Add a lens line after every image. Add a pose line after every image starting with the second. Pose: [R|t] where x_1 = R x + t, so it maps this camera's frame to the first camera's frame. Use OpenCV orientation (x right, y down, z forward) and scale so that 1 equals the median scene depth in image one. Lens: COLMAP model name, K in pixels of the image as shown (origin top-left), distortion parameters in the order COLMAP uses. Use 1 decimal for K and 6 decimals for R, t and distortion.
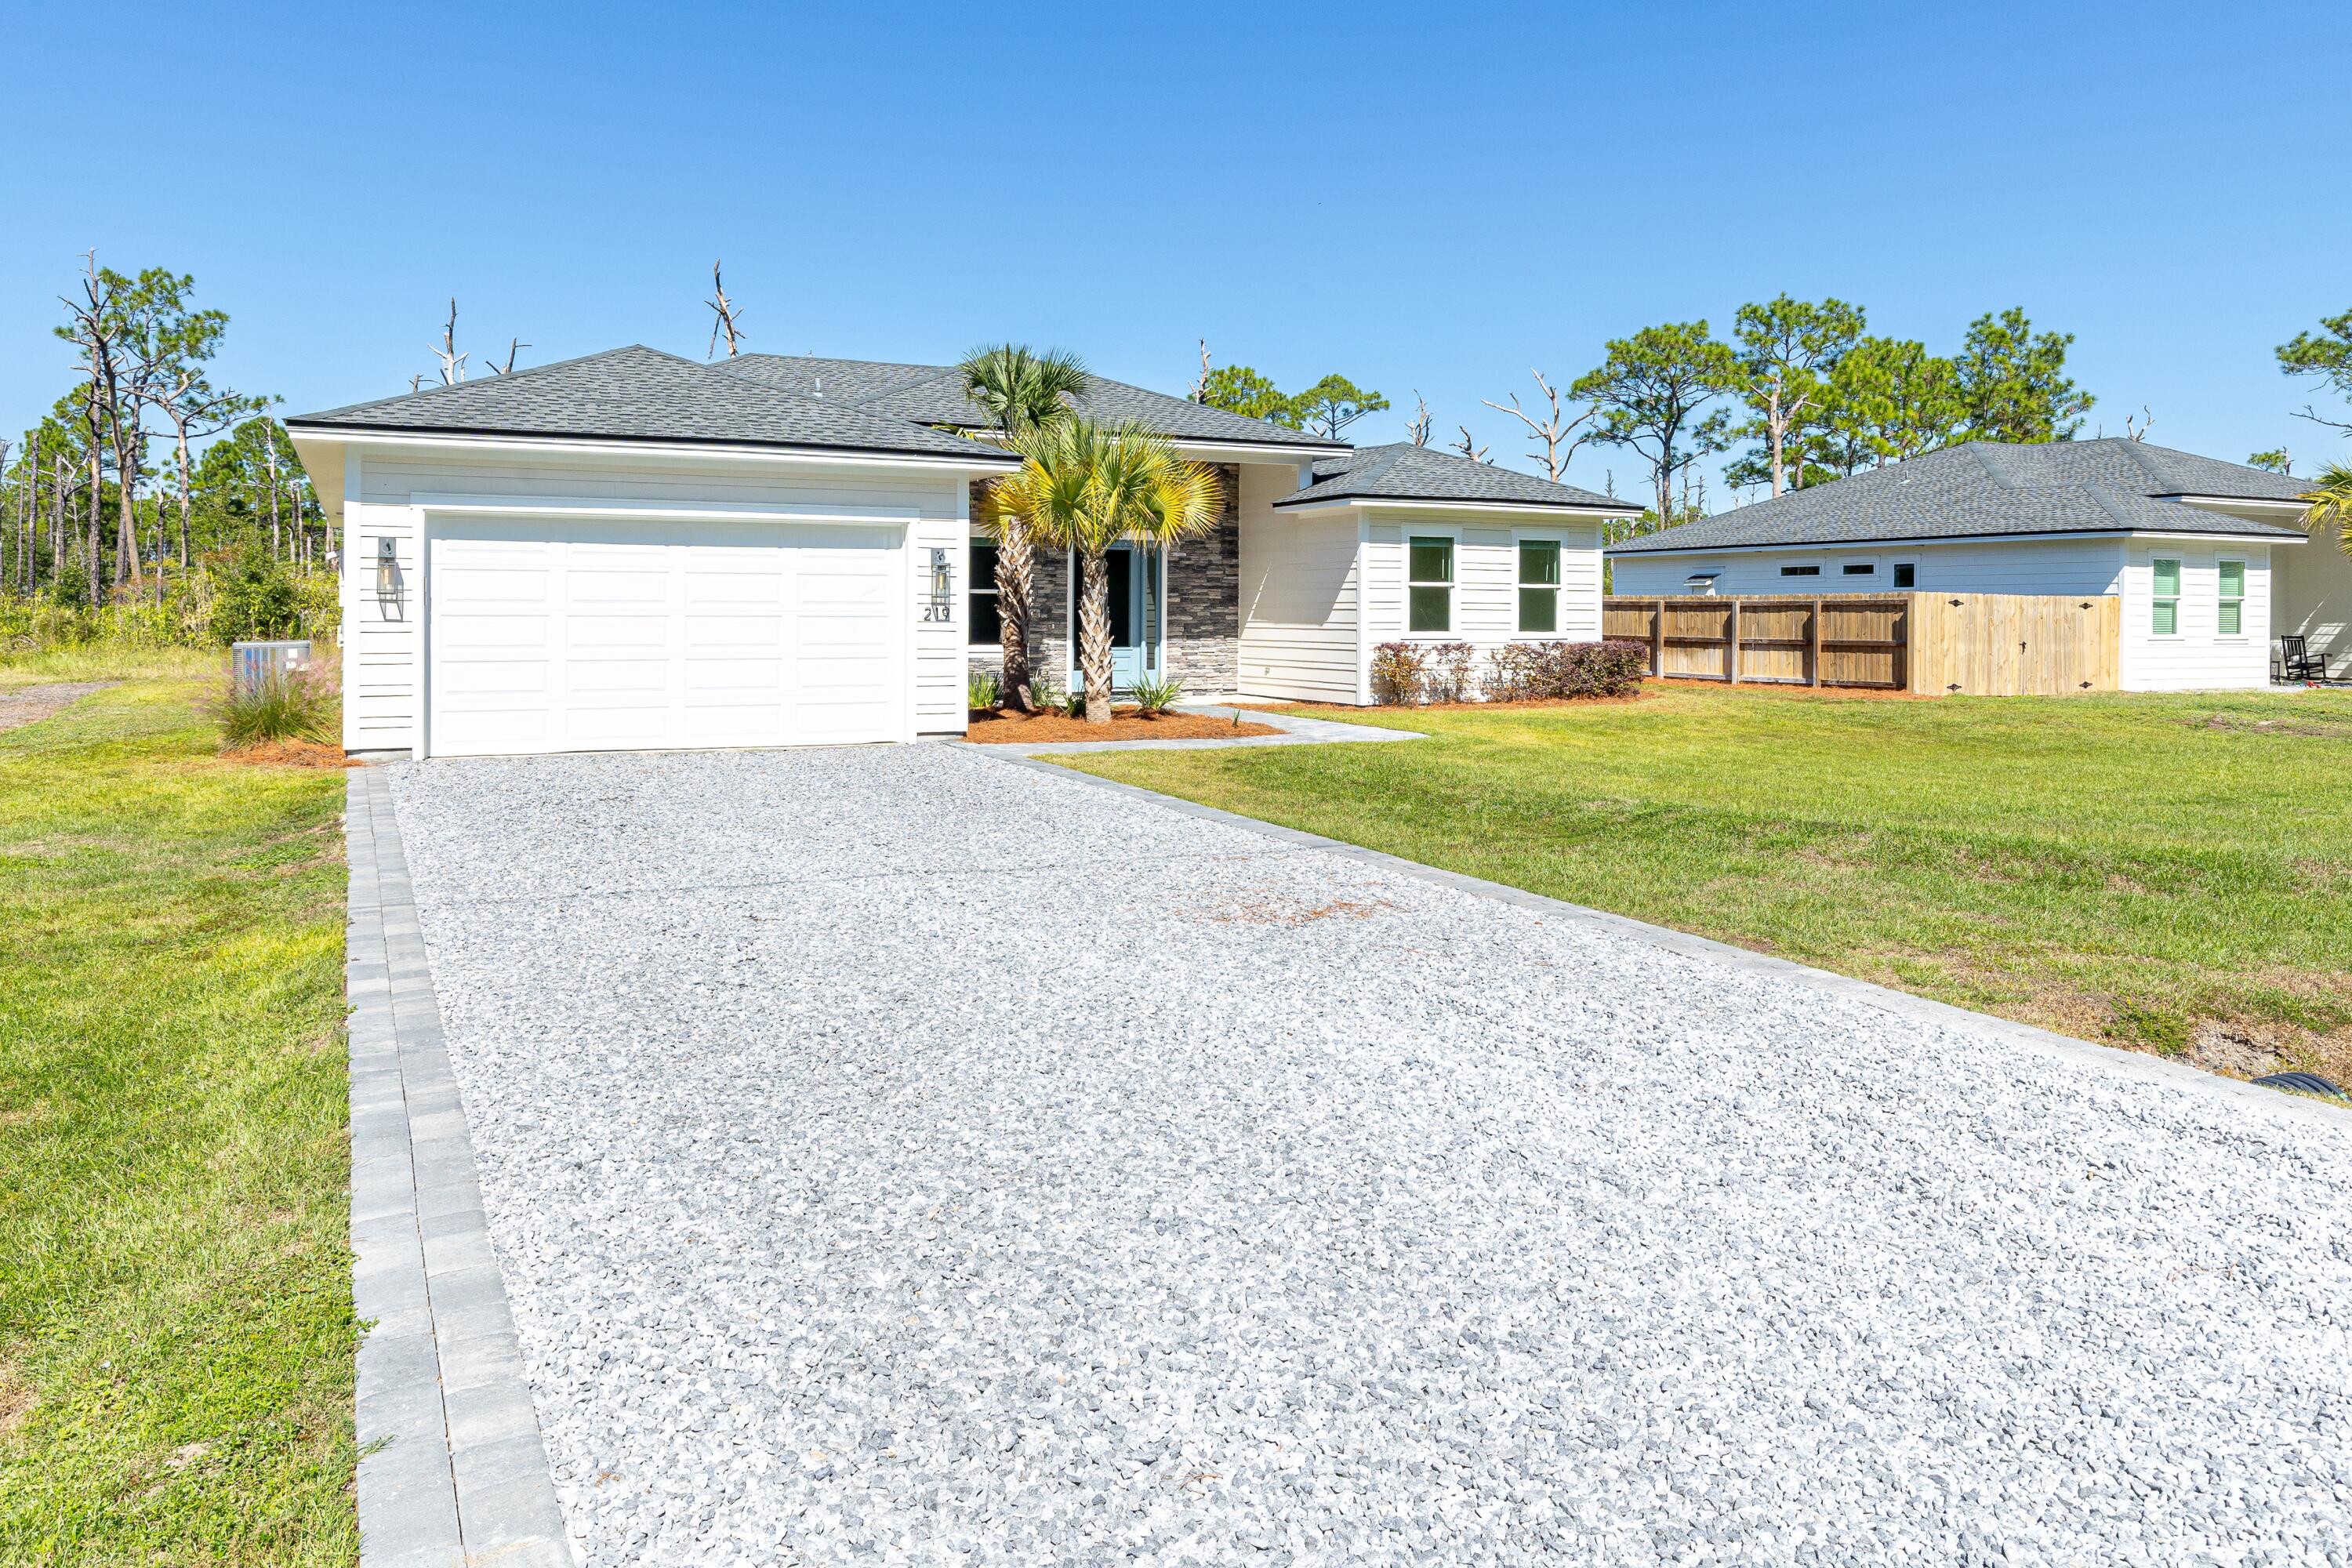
lens RADIAL K [[1716.8, 0, 1177.5], [0, 1716.8, 631.2], [0, 0, 1]] dist [-0.005134, -0.002567]
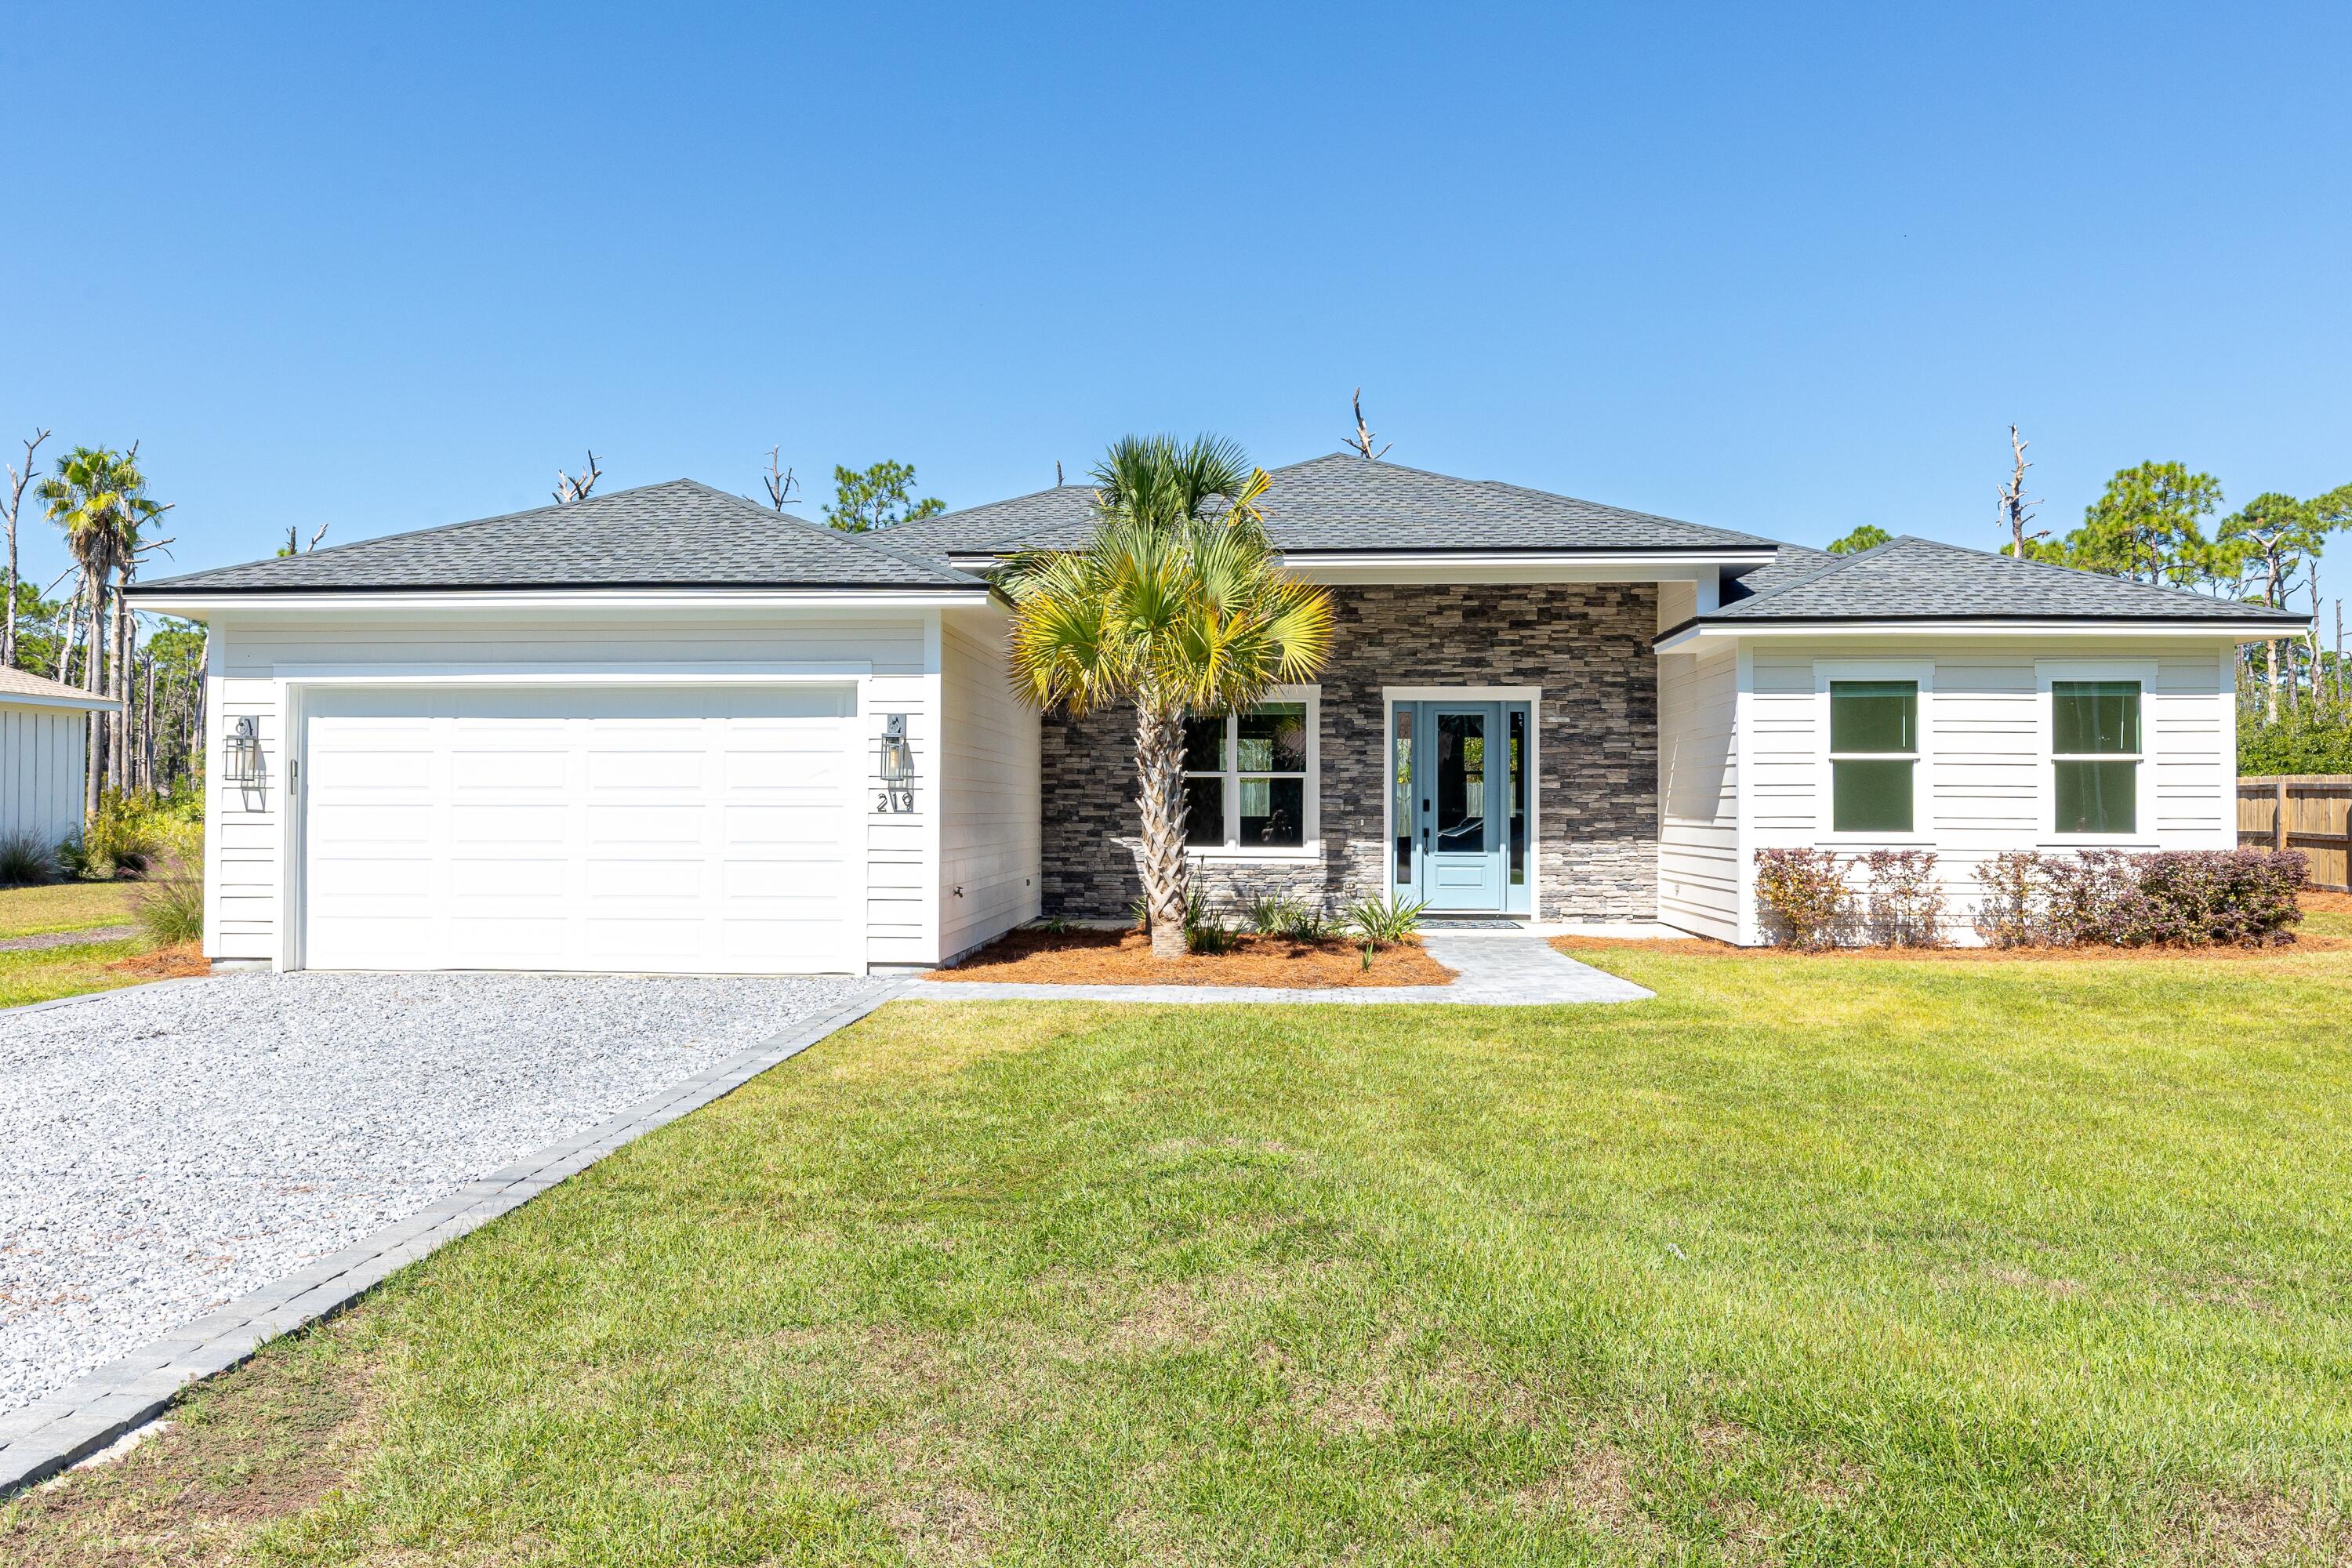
lens RADIAL K [[1995.1, 0, 1104.6], [0, 1995.1, 746.5], [0, 0, 1]] dist [-0.001522, -0.000887]
pose [[0.855514, -0.017240, -0.517493, 0.281109], [-0.004927, 0.999129, -0.041431, 0.000652], [0.517757, 0.037994, 0.854684, 0.228064]]
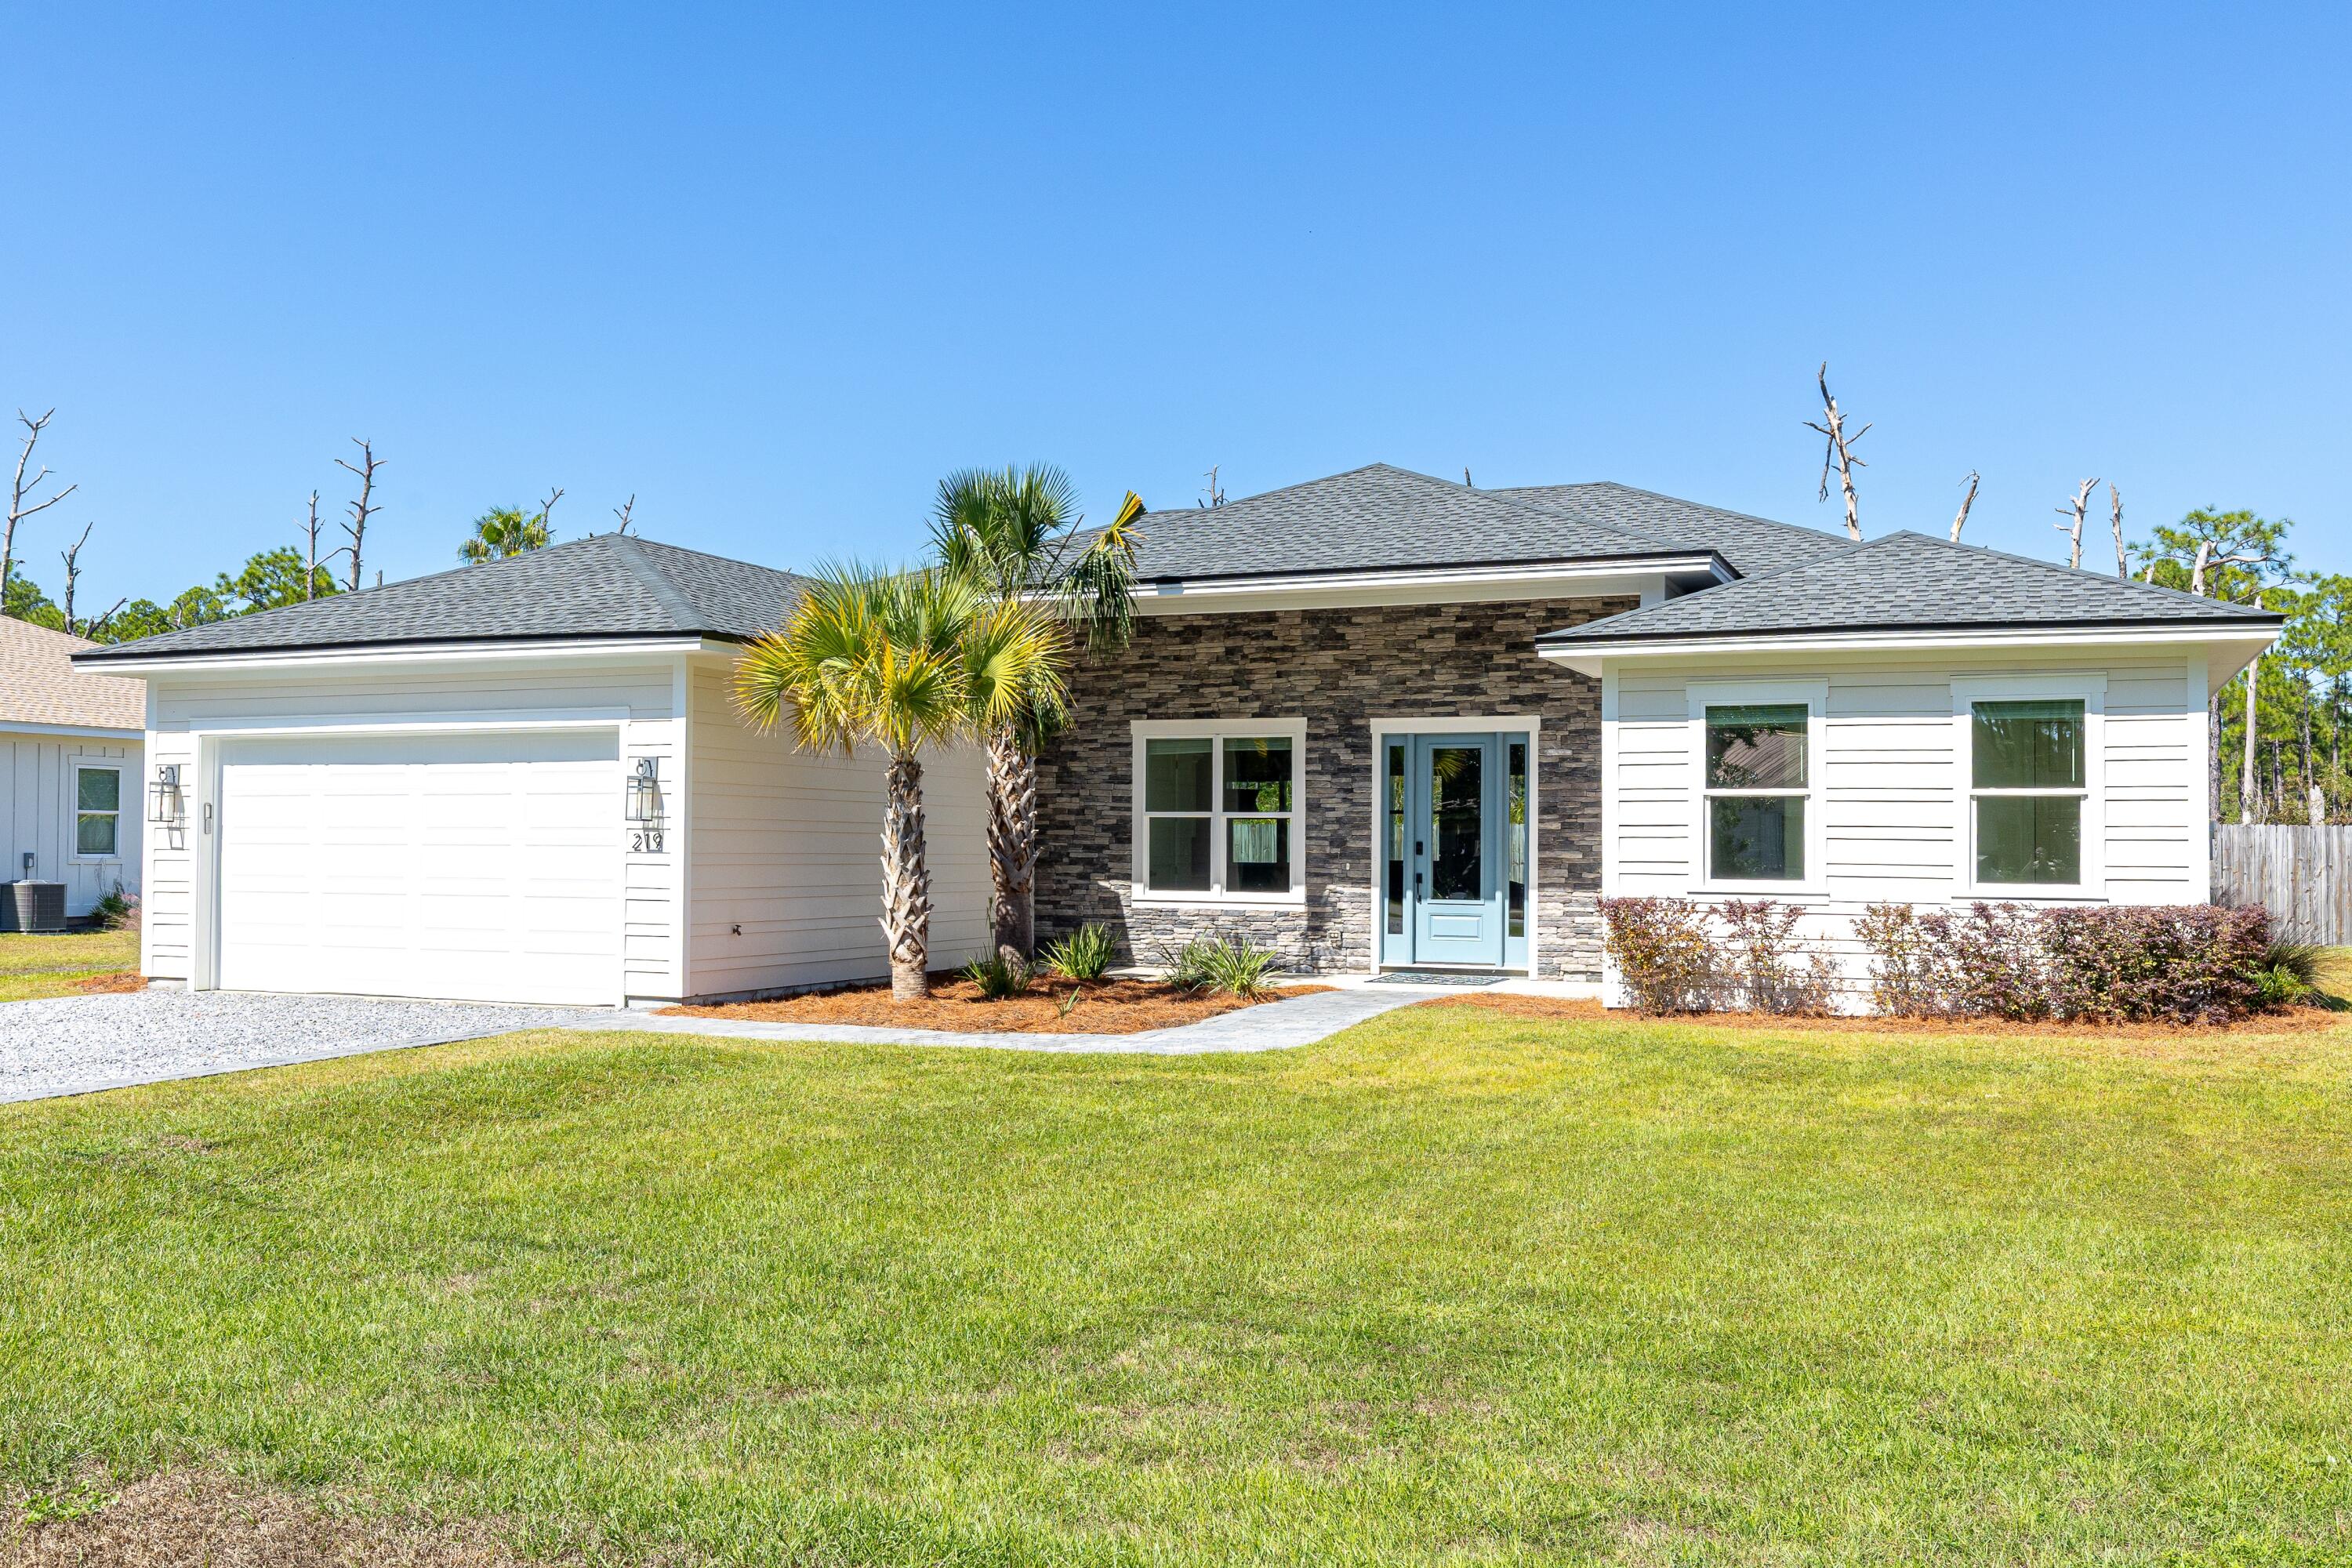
lens RADIAL K [[2220.2, 0, 1055.2], [0, 2220.2, 783.9], [0, 0, 1]] dist [0.009465, 0.003234]
pose [[0.620131, -0.022273, -0.784182, 0.554476], [-0.012662, 0.999183, -0.038393, -0.000262], [0.784396, 0.033738, 0.619342, 0.385918]]
